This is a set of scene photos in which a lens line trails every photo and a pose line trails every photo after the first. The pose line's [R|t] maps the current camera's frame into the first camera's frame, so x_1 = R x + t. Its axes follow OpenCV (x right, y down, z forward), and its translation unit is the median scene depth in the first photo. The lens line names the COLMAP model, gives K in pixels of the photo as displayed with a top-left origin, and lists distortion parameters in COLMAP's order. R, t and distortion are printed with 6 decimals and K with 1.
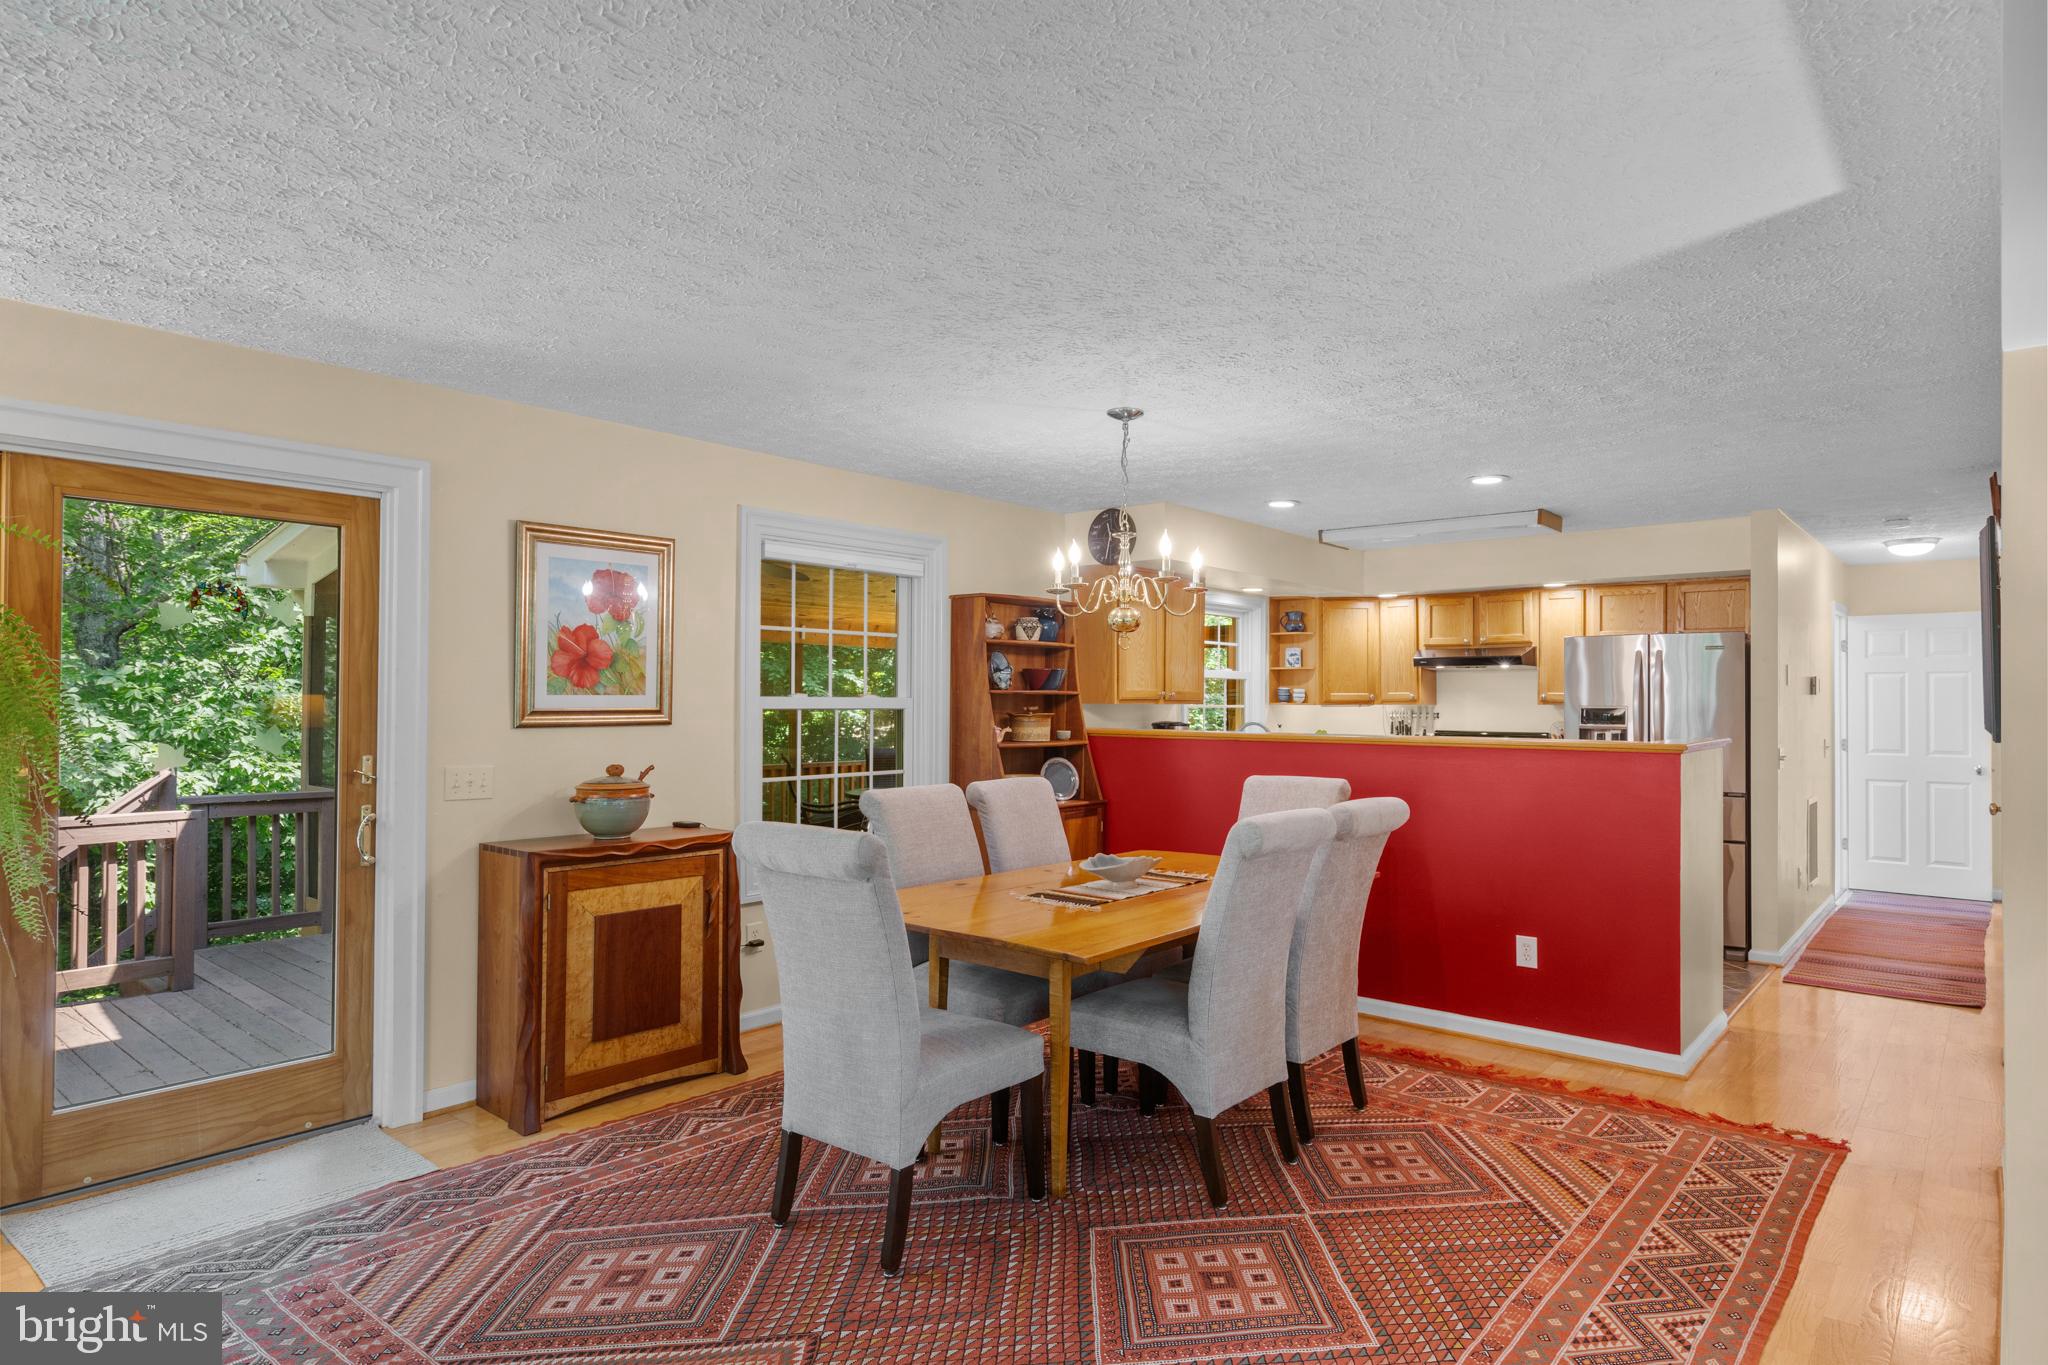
lens RADIAL K [[1149.5, 0, 1024.0], [0, 1149.5, 682.5], [0, 0, 1]] dist [0.000842, 0.000084]
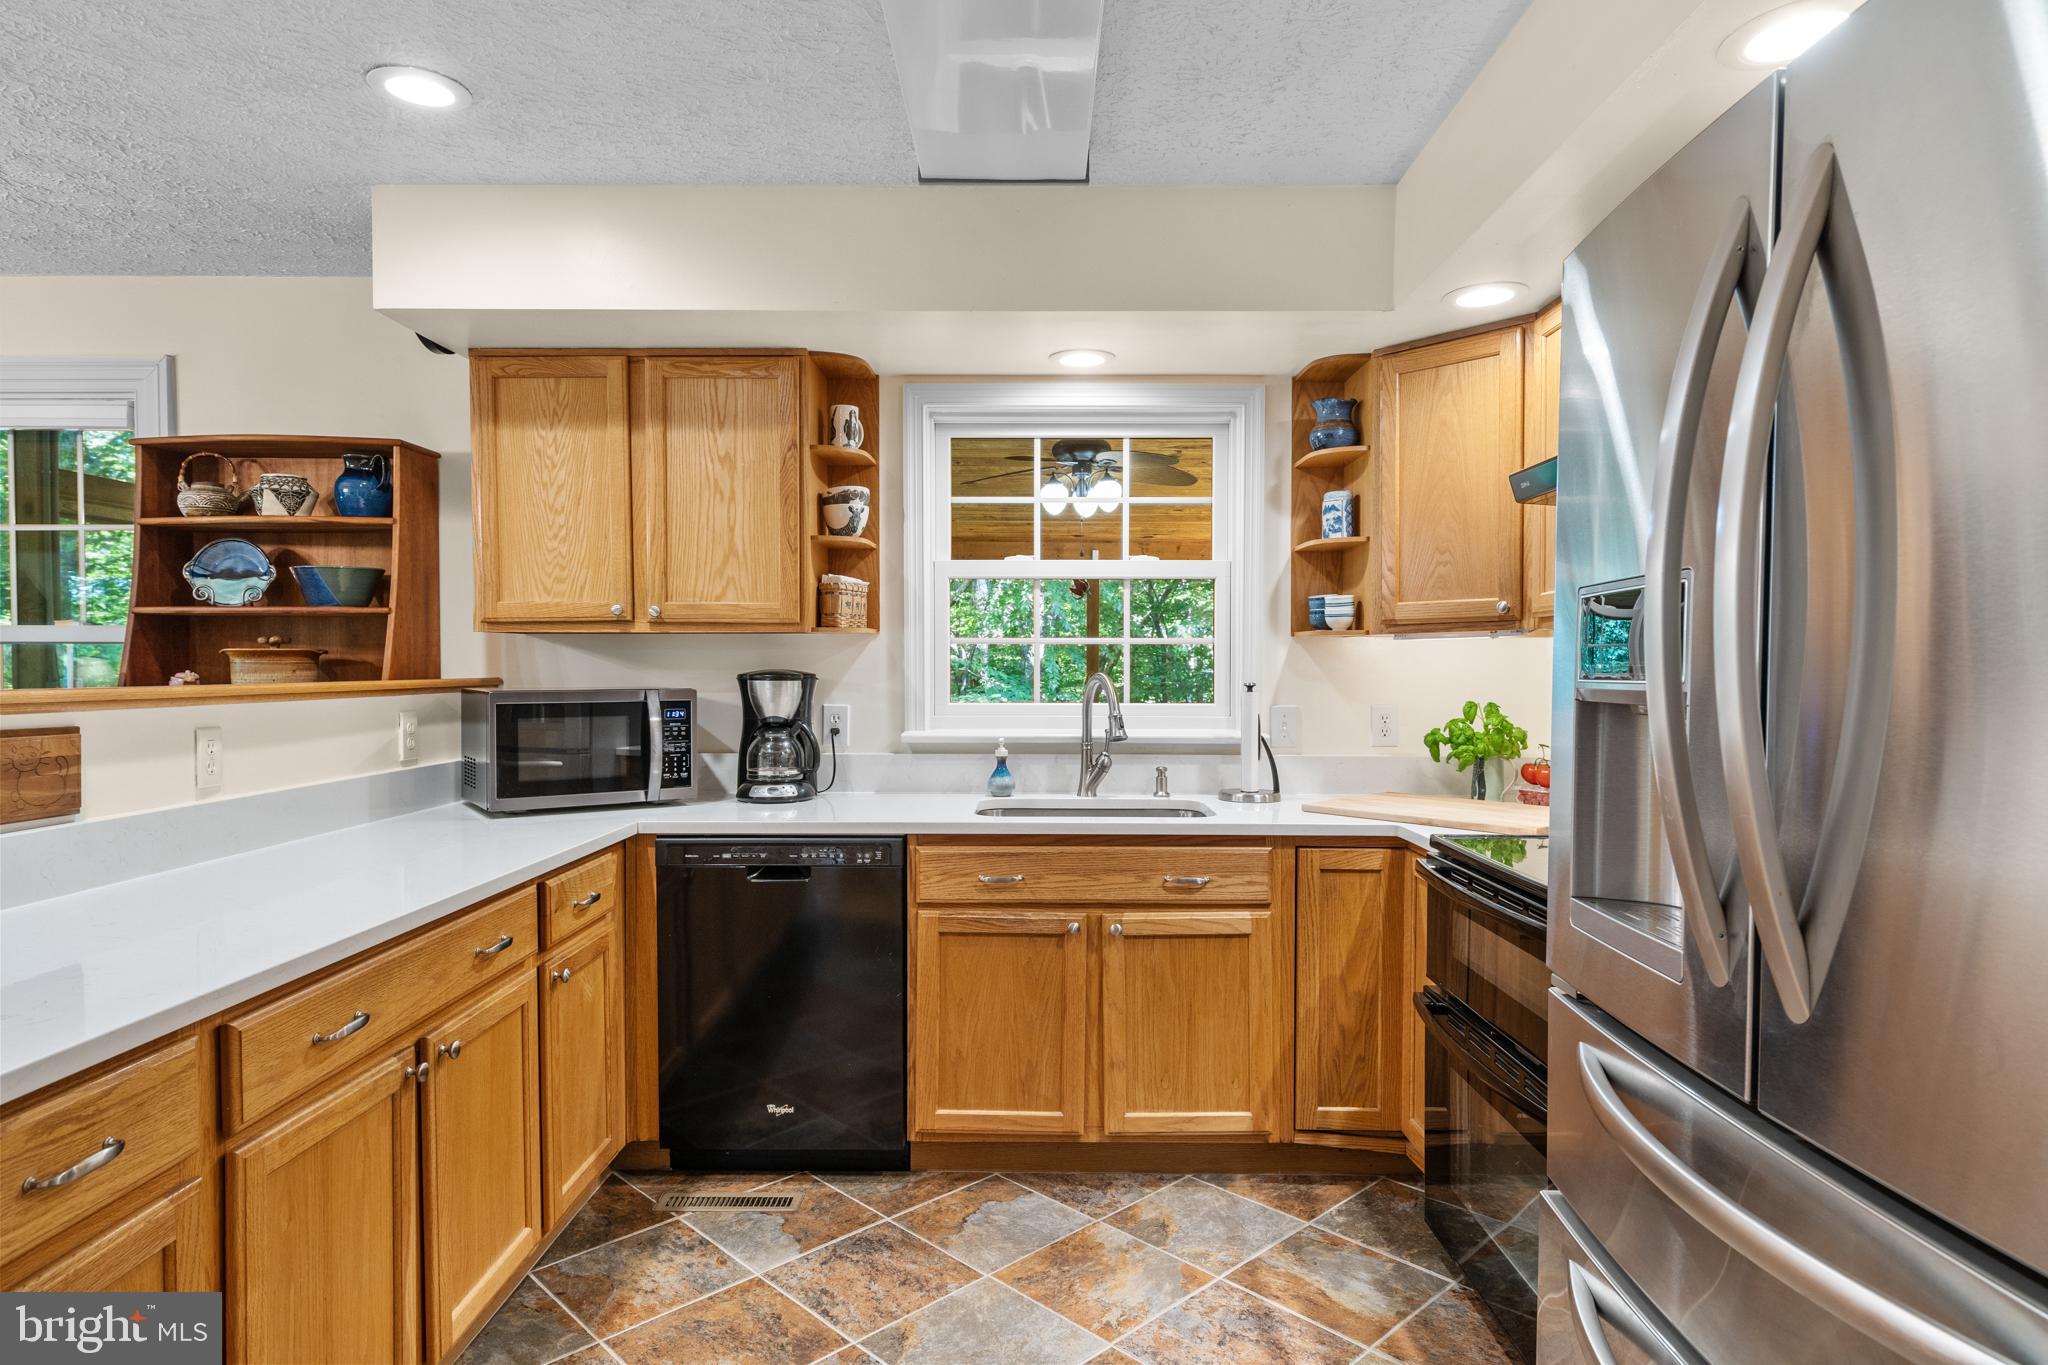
lens RADIAL K [[1144.9, 0, 1025.5], [0, 1144.9, 691.2], [0, 0, 1]] dist [0.001881, 0.000897]
pose [[0.648723, 0.012040, -0.760929, 0.930535], [0.013212, 0.999546, 0.027080, 0.051581], [0.760910, -0.027621, 0.648269, 1.293681]]
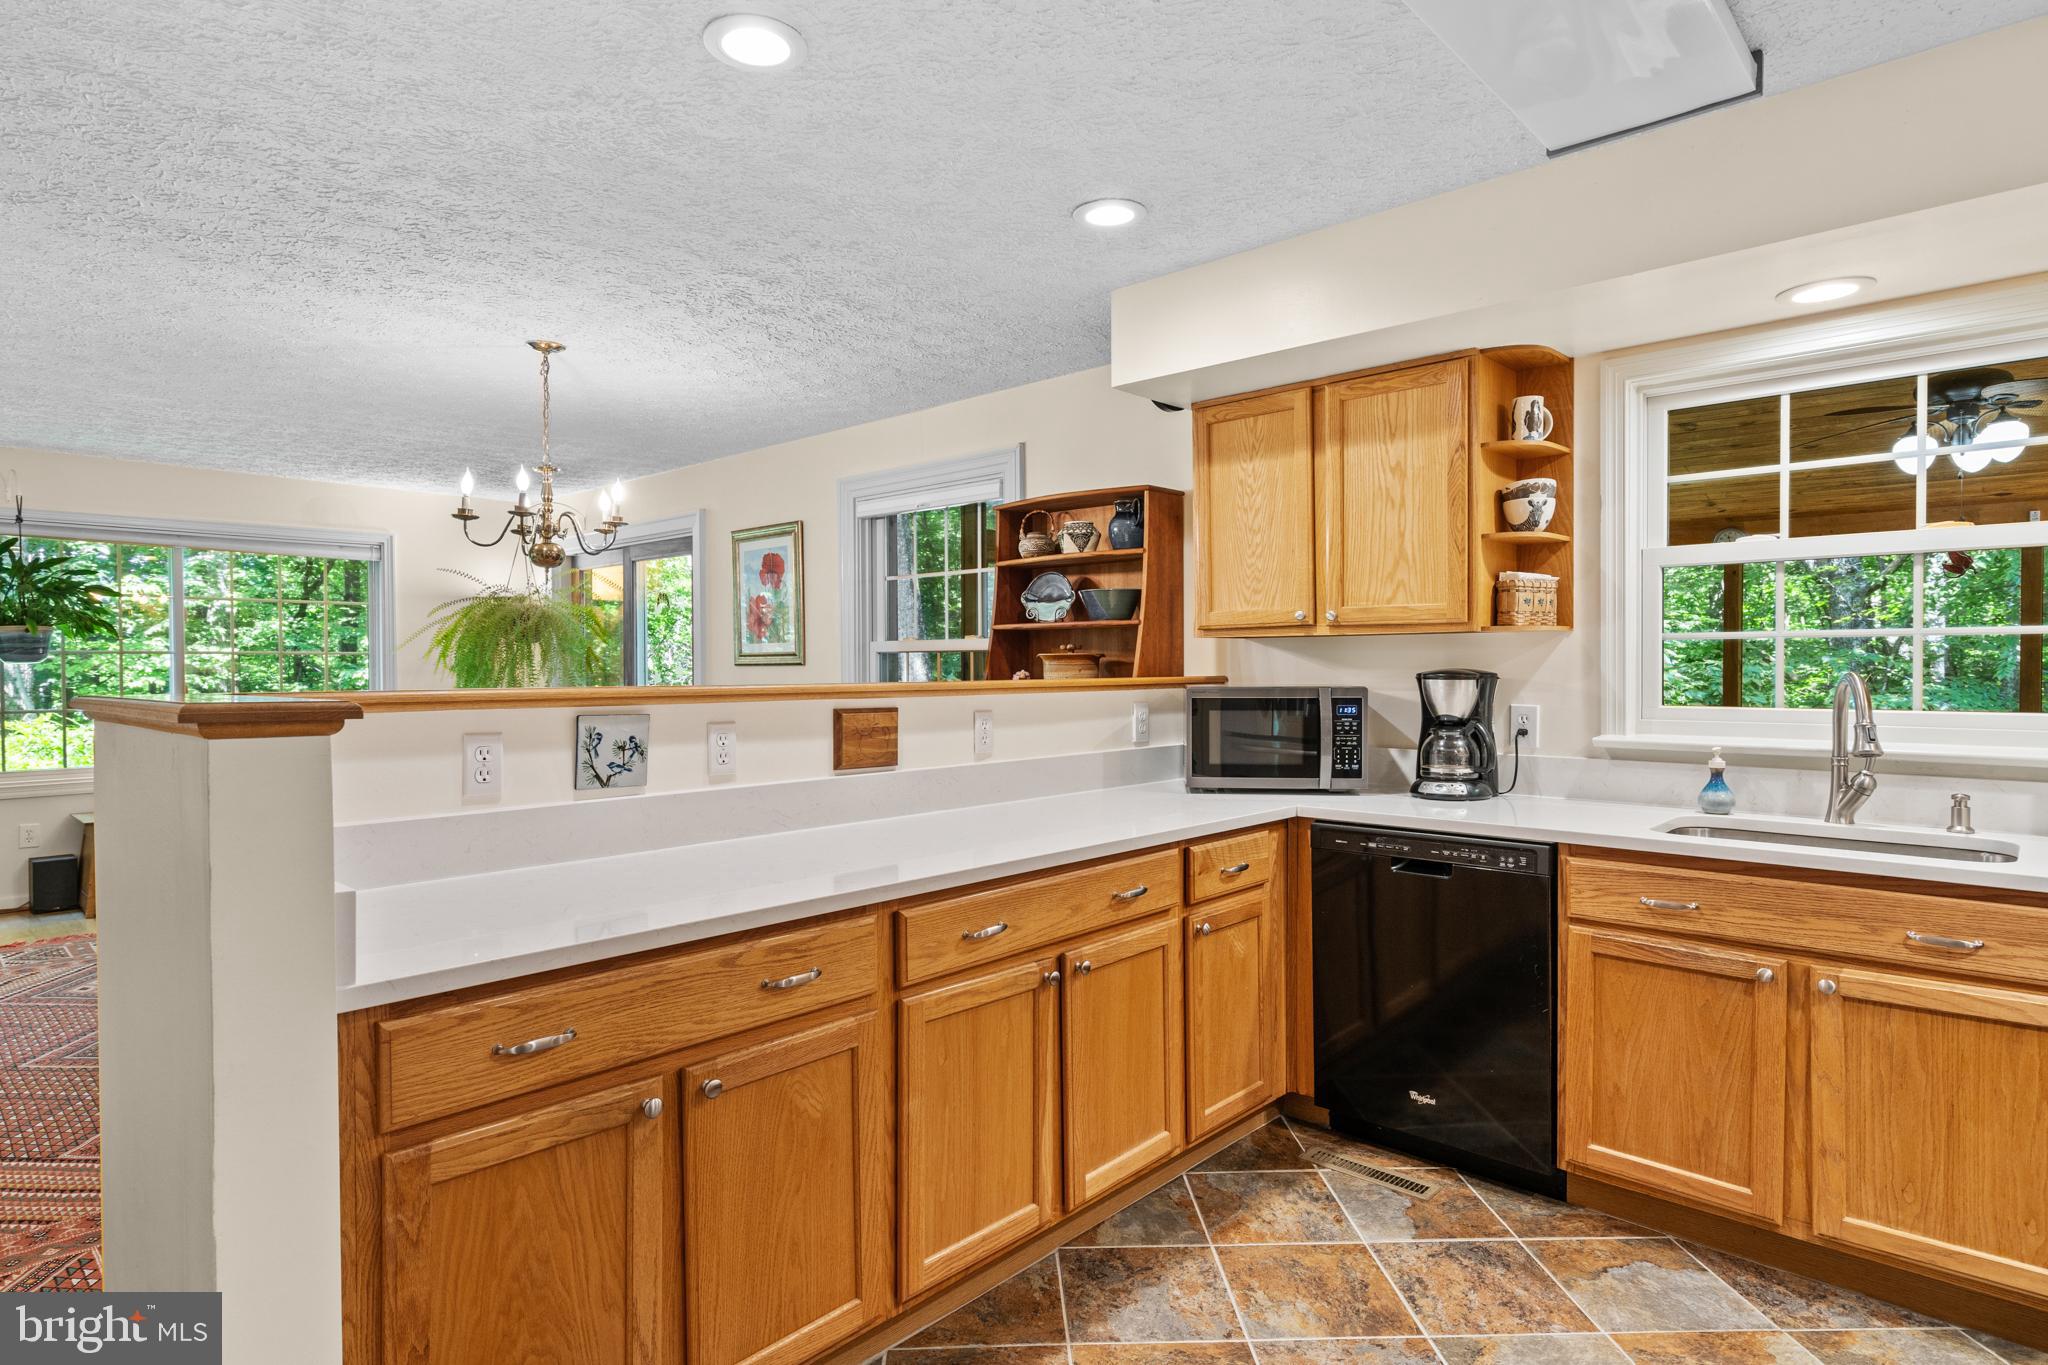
lens RADIAL K [[1093.1, 0, 1024.0], [0, 1093.1, 682.5], [0, 0, 1]] dist [0.000958, 0.000341]
pose [[-0.035628, 0.010376, -0.999311, 0.992309], [0.017015, 0.999807, 0.009775, 0.052847], [0.999220, -0.016655, -0.035797, 1.403240]]
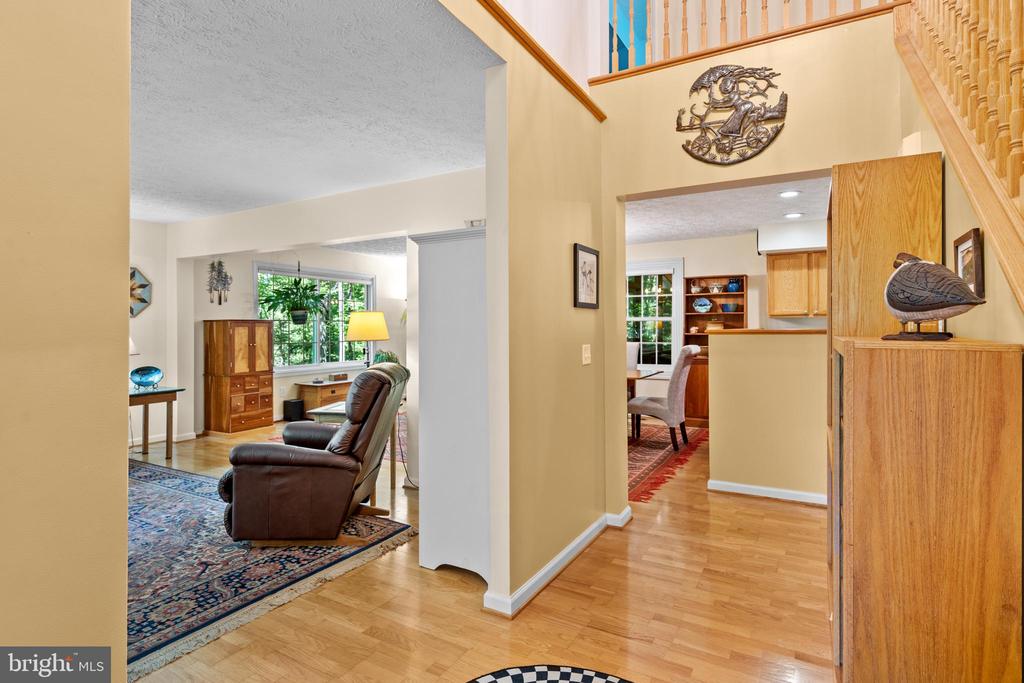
lens RADIAL K [[528.8, 0, 506.2], [0, 528.8, 324.9], [0, 0, 1]] dist [0.000960, 0.000314]
pose [[0.184062, -0.011260, -0.982850, 1.487960], [0.018432, 0.999798, -0.008002, 0.047850], [0.982742, -0.016643, 0.184233, 0.481036]]
